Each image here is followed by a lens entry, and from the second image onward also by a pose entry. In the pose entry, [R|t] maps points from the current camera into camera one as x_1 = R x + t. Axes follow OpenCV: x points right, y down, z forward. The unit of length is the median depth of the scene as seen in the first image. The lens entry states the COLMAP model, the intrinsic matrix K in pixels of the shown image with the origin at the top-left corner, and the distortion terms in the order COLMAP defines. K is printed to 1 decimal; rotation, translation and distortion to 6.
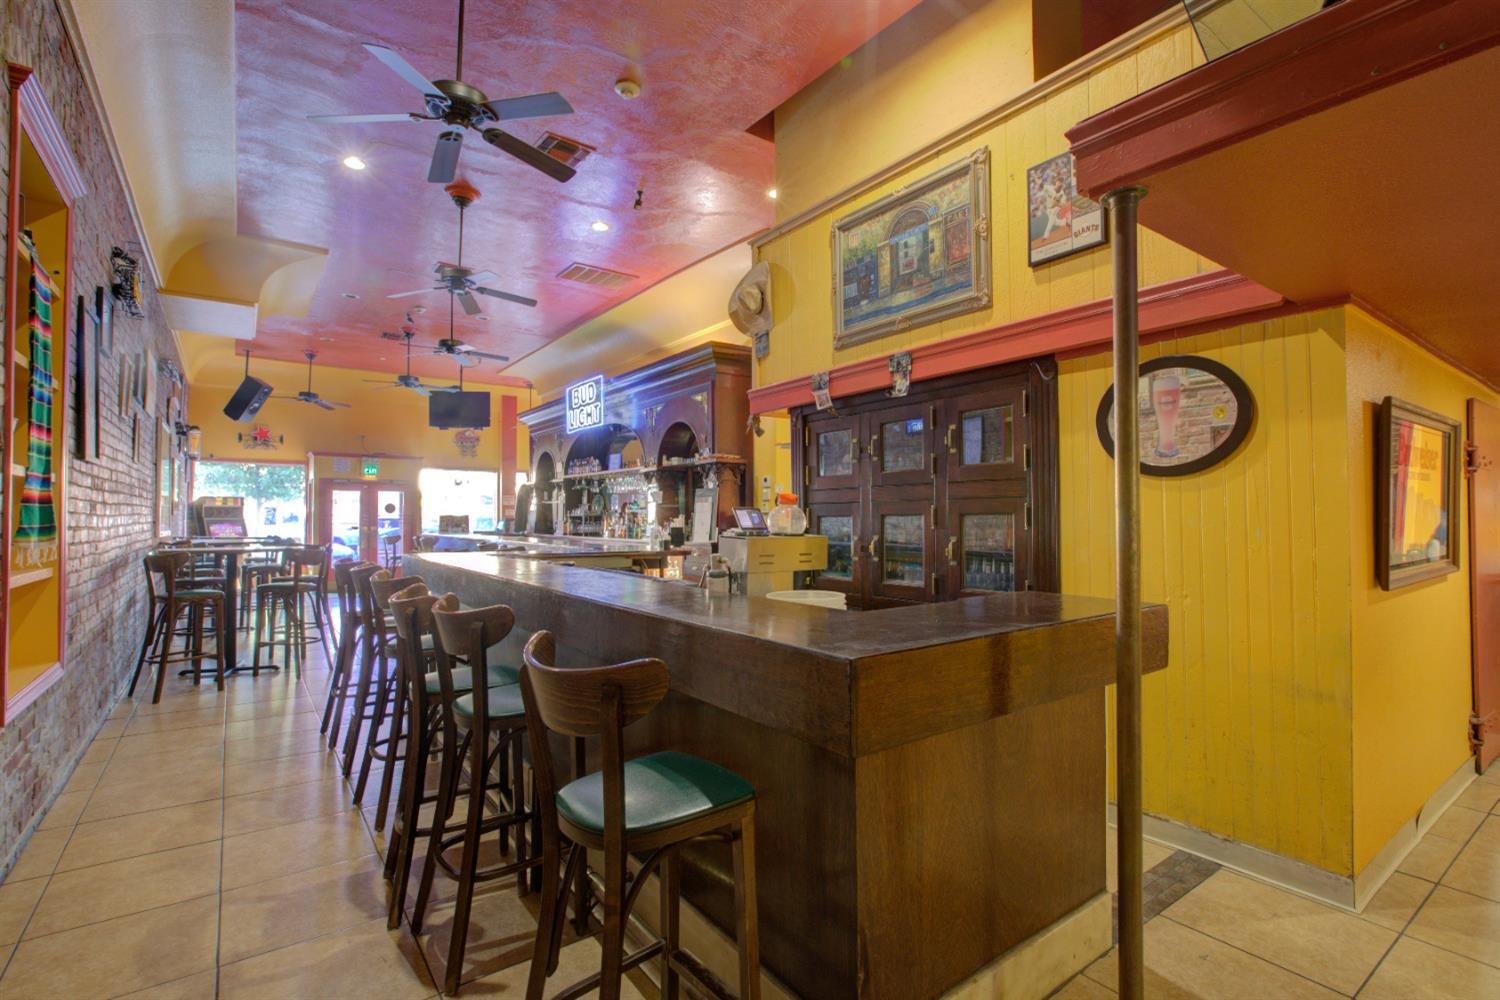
lens RADIAL K [[692.5, 0, 734.8], [0, 692.5, 501.9], [0, 0, 1]] dist [0.000991, 0.000907]
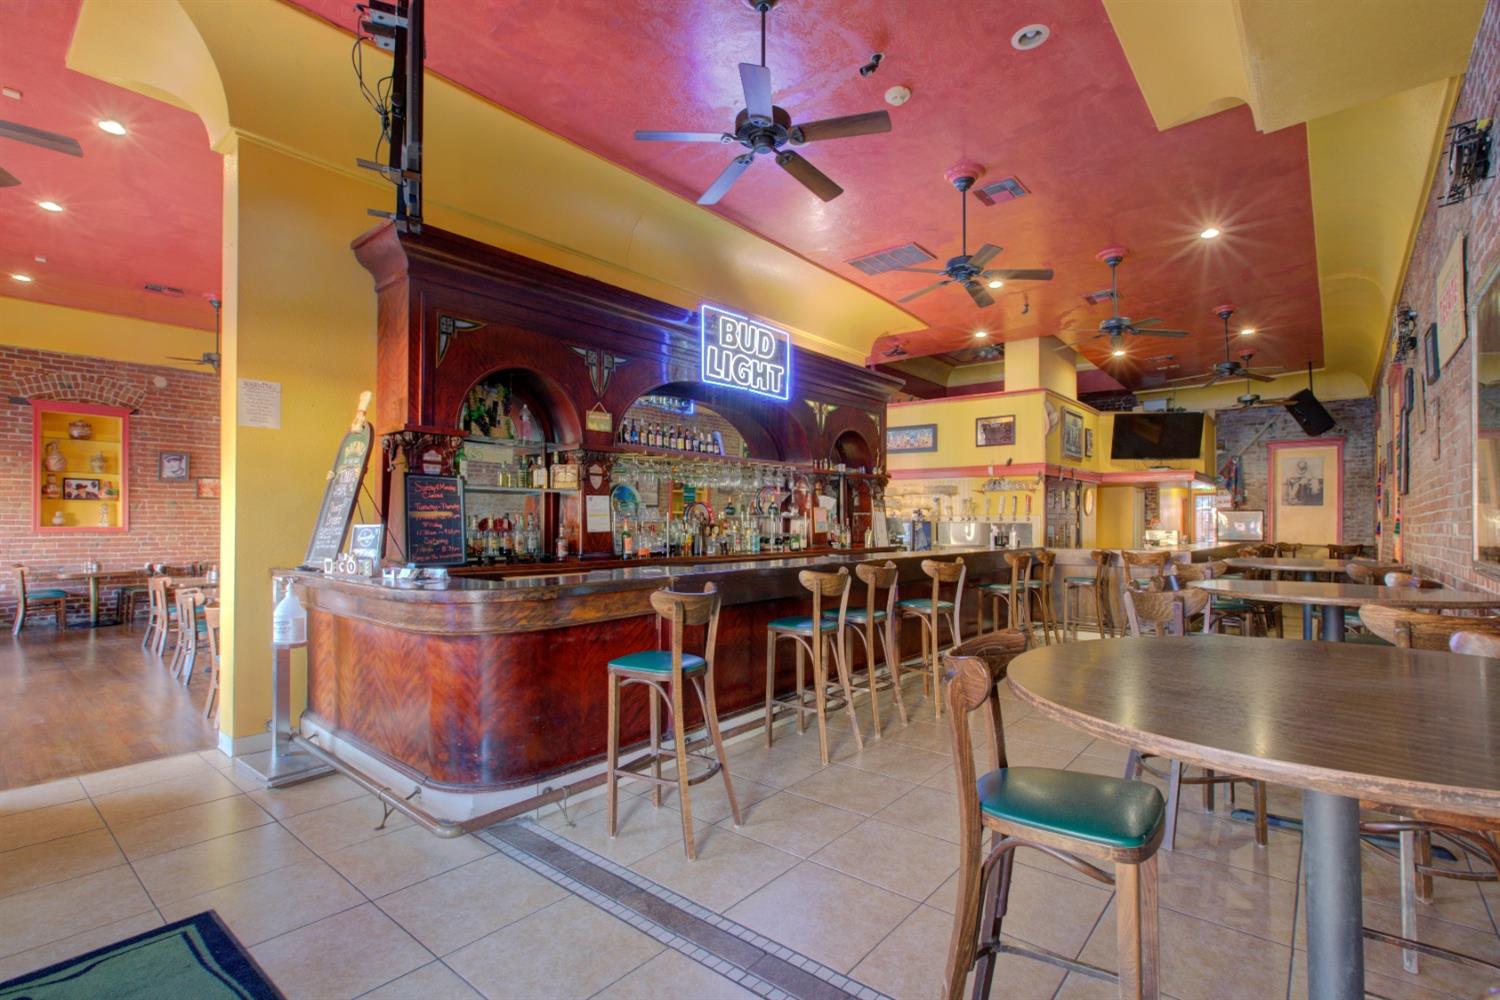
lens RADIAL K [[692.5, 0, 748.7], [0, 692.5, 515.5], [0, 0, 1]] dist [0.000991, 0.000907]
pose [[-0.236605, 0.019471, 0.971411, -0.638221], [-0.014752, 0.999612, -0.023630, 0.021109], [-0.971494, -0.019921, -0.236226, 0.862643]]
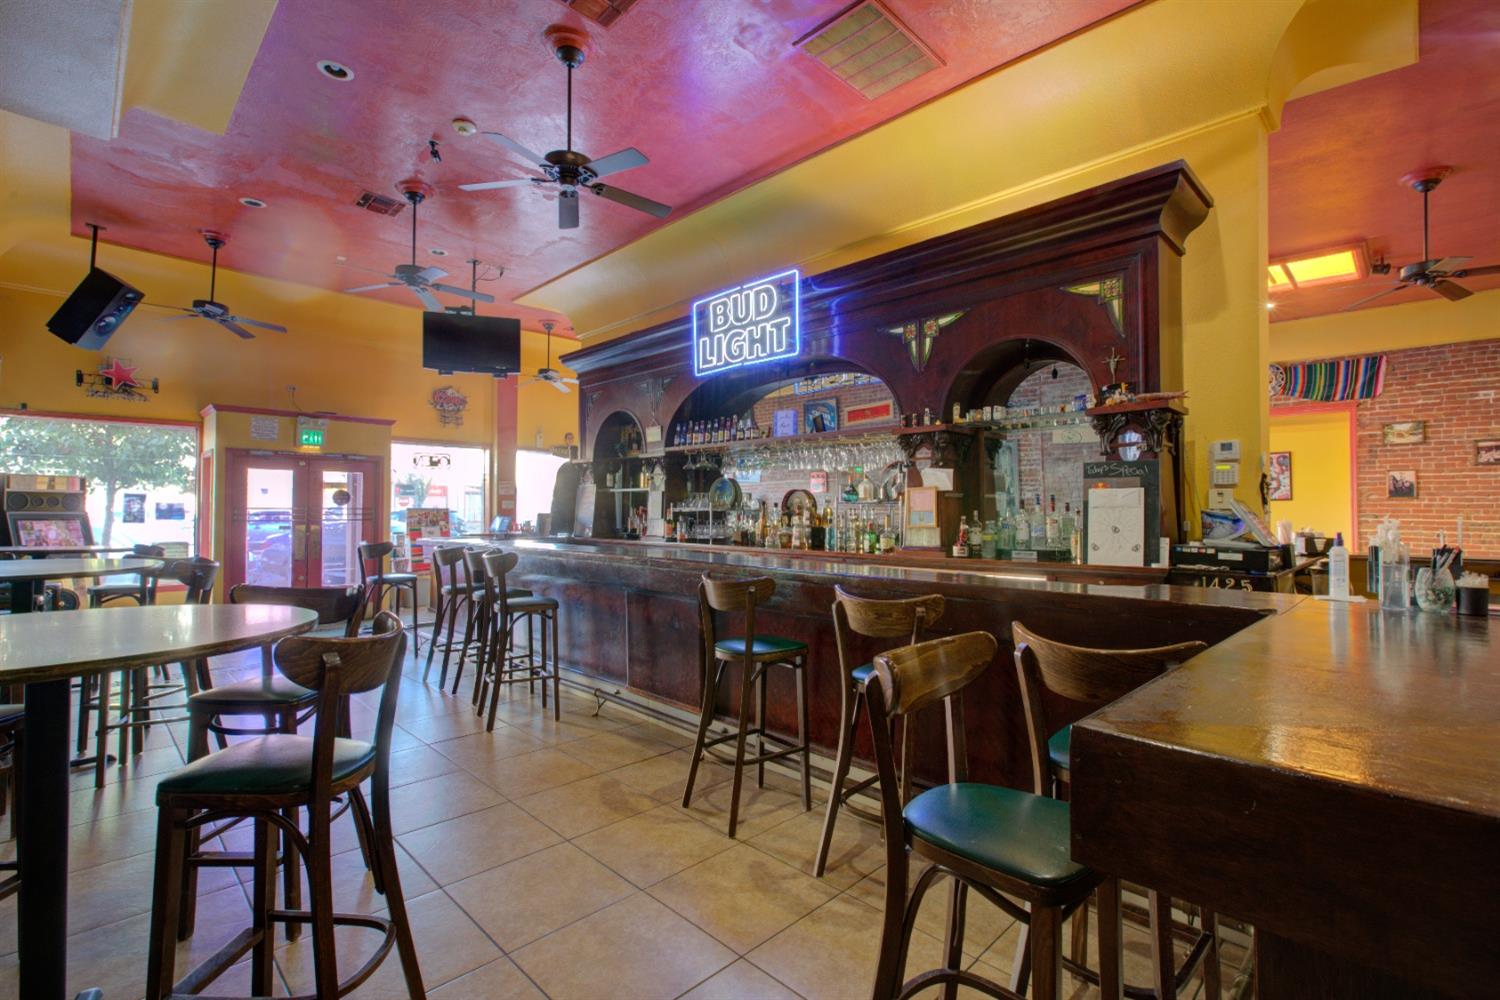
lens RADIAL K [[692.5, 0, 761.9], [0, 692.5, 499.2], [0, 0, 1]] dist [0.000991, 0.000907]
pose [[0.987453, 0.008159, 0.157700, -0.222118], [-0.008916, 0.999952, 0.004097, 0.005052], [-0.157659, -0.005452, 0.987479, 0.310137]]
